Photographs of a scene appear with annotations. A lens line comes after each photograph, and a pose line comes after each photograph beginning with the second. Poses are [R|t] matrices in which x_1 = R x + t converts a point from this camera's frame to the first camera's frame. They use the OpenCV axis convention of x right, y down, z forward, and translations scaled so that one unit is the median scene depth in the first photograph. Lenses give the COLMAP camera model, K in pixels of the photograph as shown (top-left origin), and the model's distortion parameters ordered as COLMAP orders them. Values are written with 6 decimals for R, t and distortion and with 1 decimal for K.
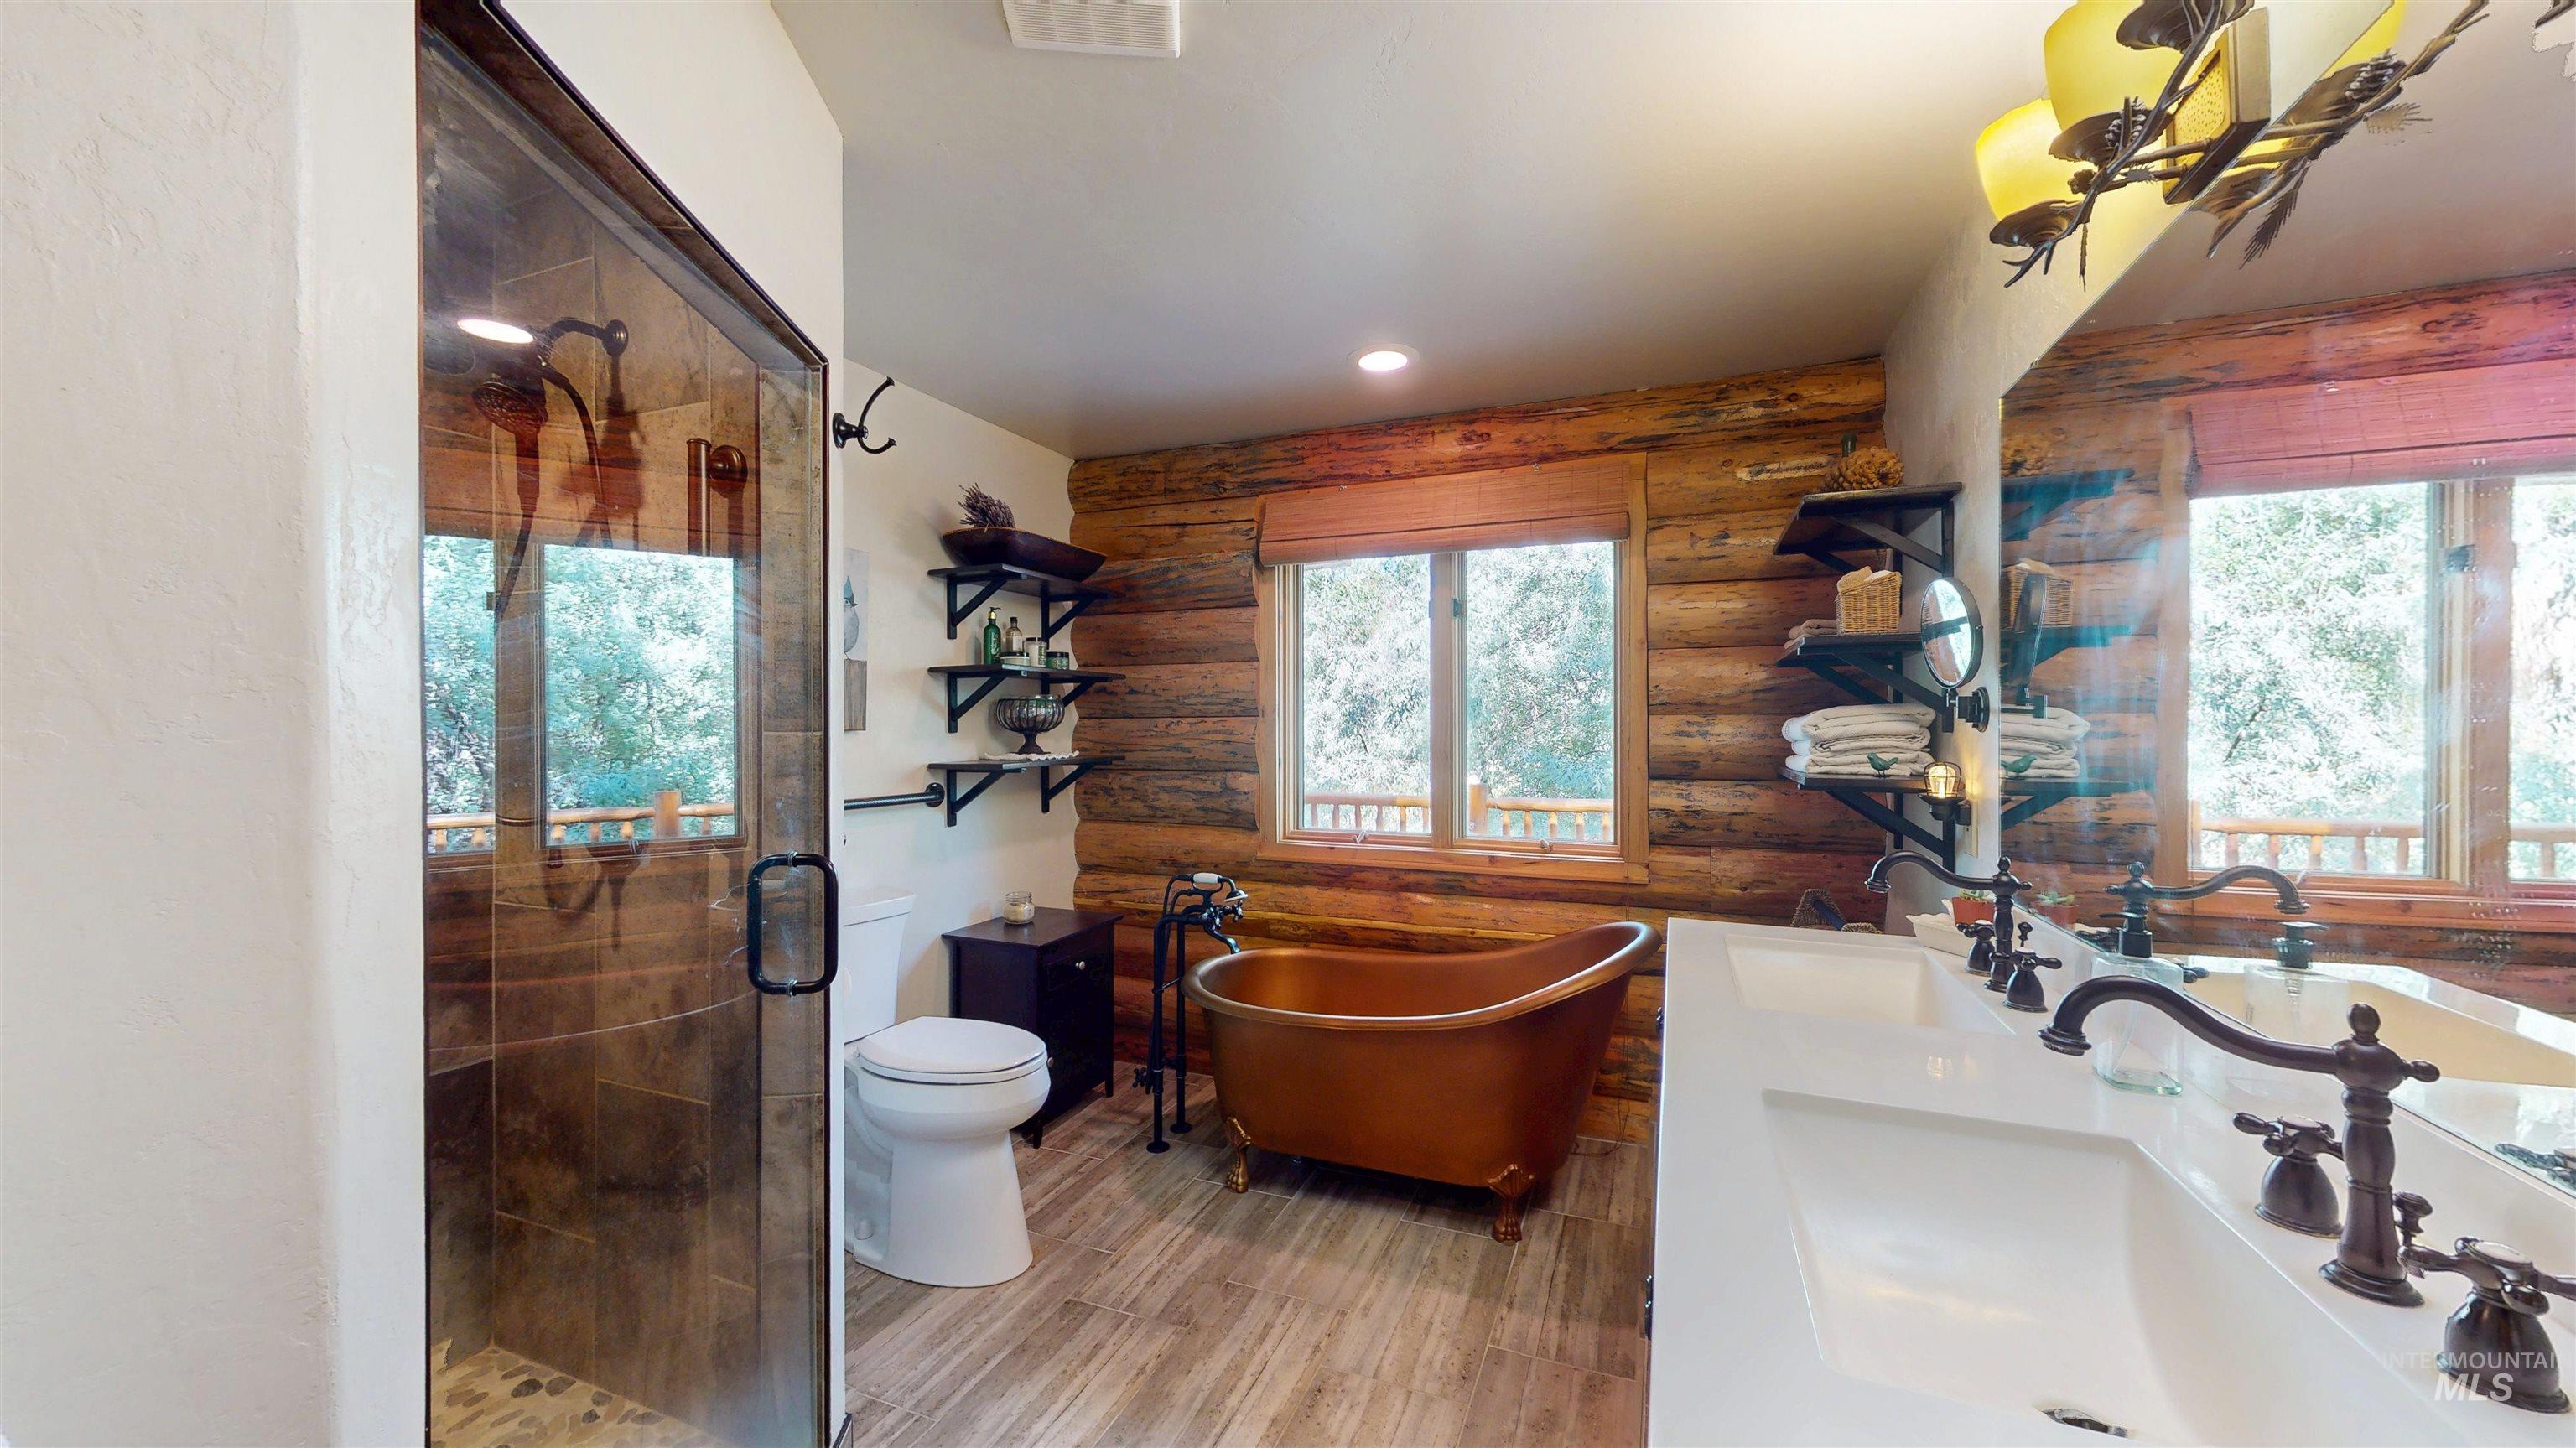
lens RADIAL K [[944.4, 0, 1291.2], [0, 944.4, 726.4], [0, 0, 1]] dist [-0.001009, 0.000138]
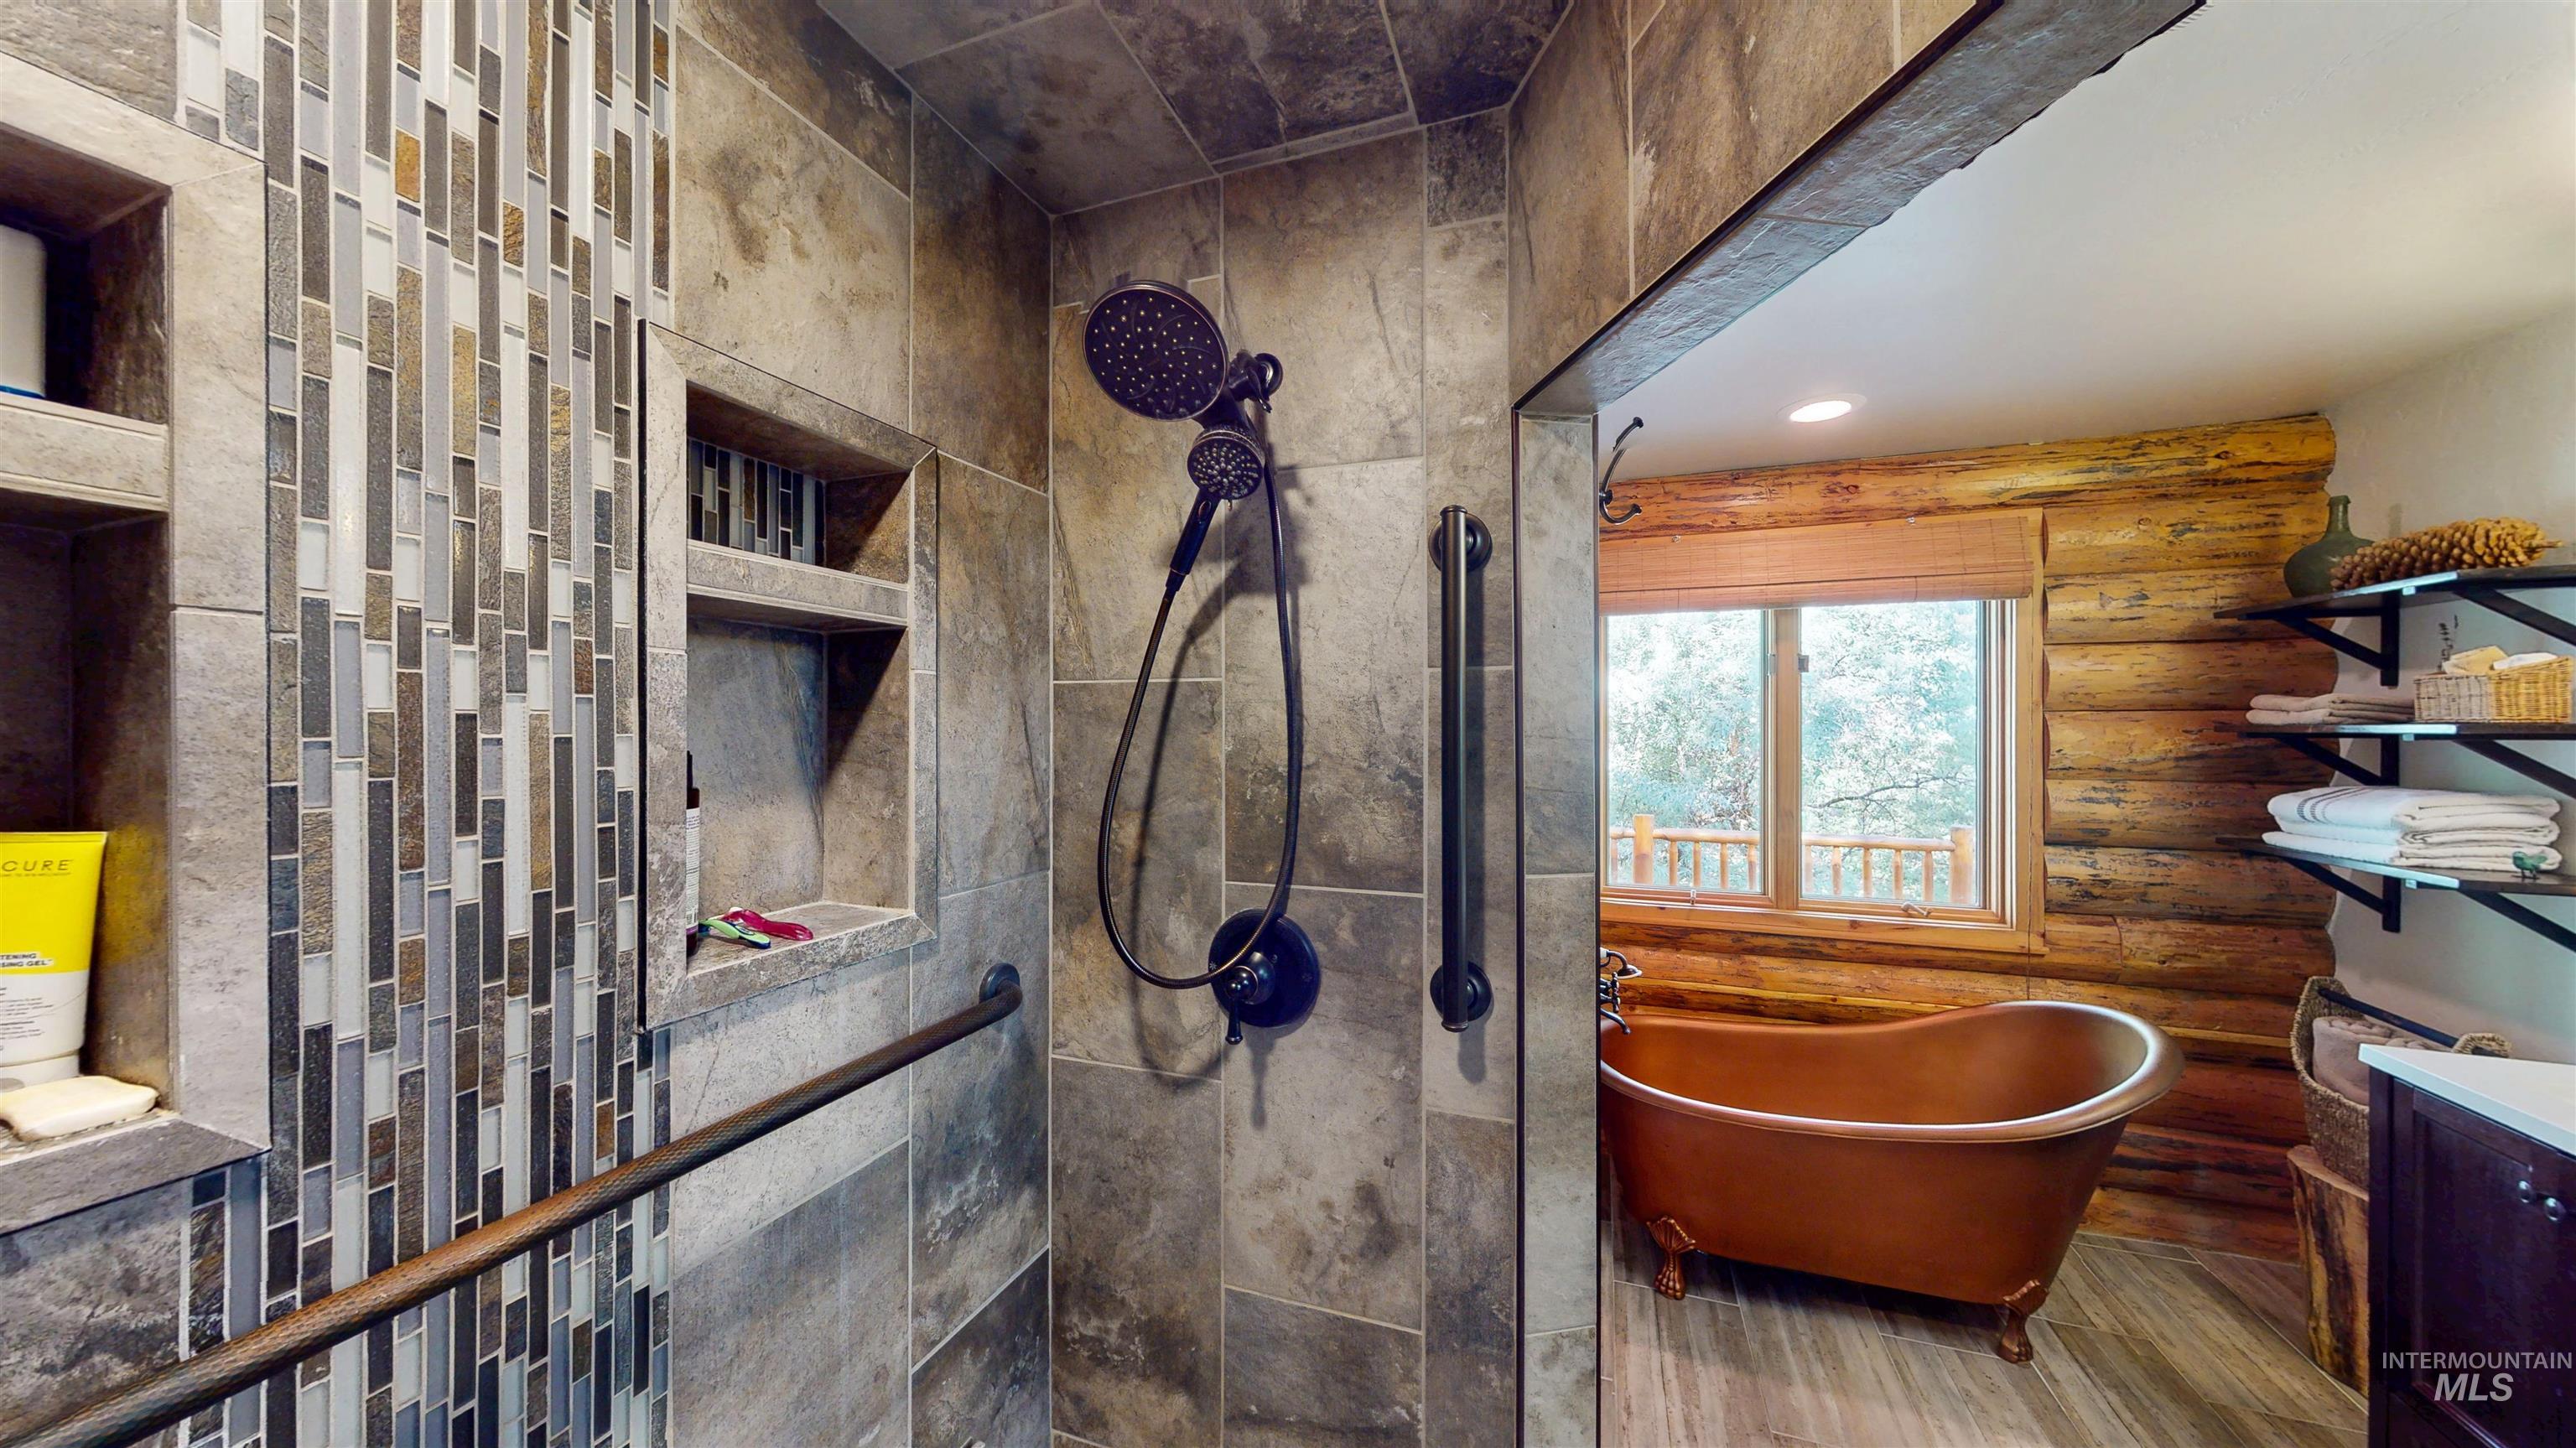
lens RADIAL K [[852.5, 0, 1292.0], [0, 852.5, 728.7], [0, 0, 1]] dist [-0.000171, -0.000052]
pose [[0.998970, -0.000367, 0.045373, -0.447411], [0.000319, 0.999999, 0.001080, -0.067559], [-0.045373, -0.001064, 0.998970, 0.166135]]
